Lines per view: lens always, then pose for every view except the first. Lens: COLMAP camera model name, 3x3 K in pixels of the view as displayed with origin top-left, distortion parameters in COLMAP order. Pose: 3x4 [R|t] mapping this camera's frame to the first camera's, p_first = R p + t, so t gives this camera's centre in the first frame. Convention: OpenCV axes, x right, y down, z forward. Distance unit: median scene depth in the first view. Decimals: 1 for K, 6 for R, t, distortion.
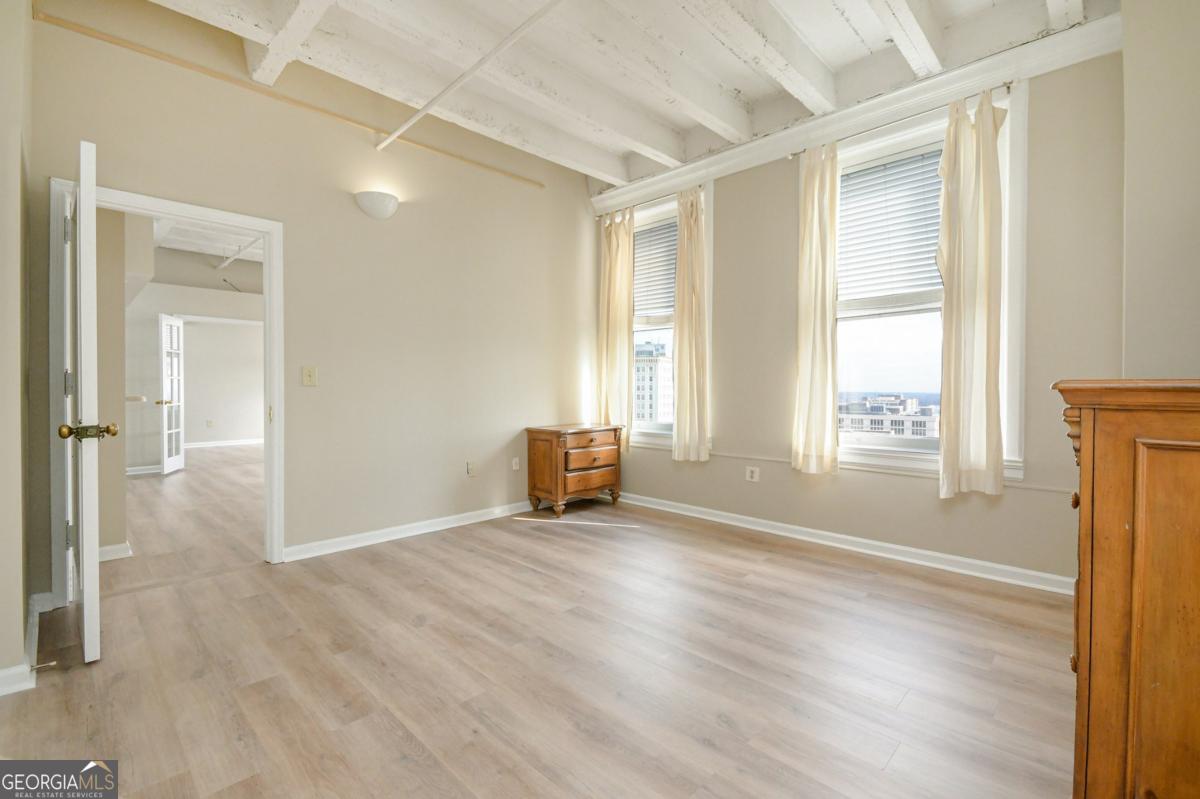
lens RADIAL K [[550.8, 0, 600.0], [0, 550.8, 399.5], [0, 0, 1]] dist [0.000609, 0.000088]
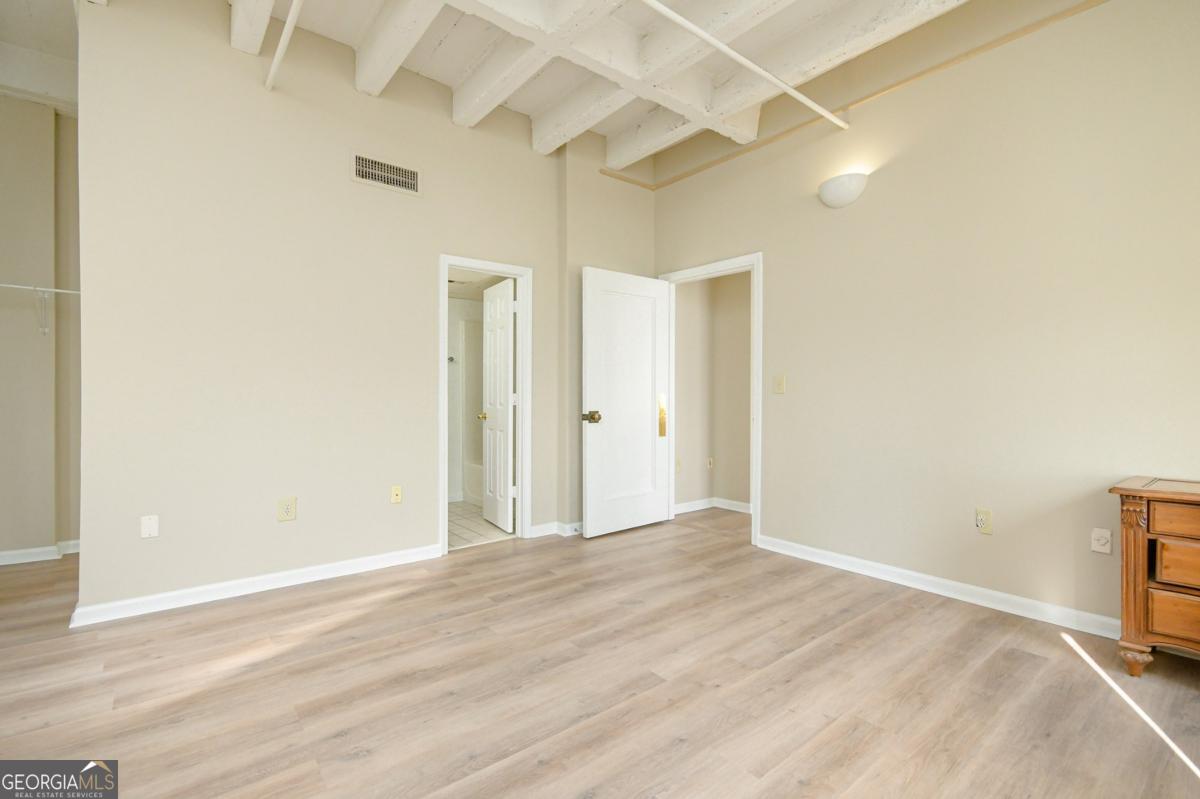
lens RADIAL K [[518.7, 0, 586.1], [0, 518.7, 392.6], [0, 0, 1]] dist [0.001745, 0.000305]
pose [[-0.129322, -0.003670, -0.991596, 0.581078], [-0.025098, 0.999685, -0.000426, -0.016930], [0.991285, 0.024832, -0.129373, 0.822228]]
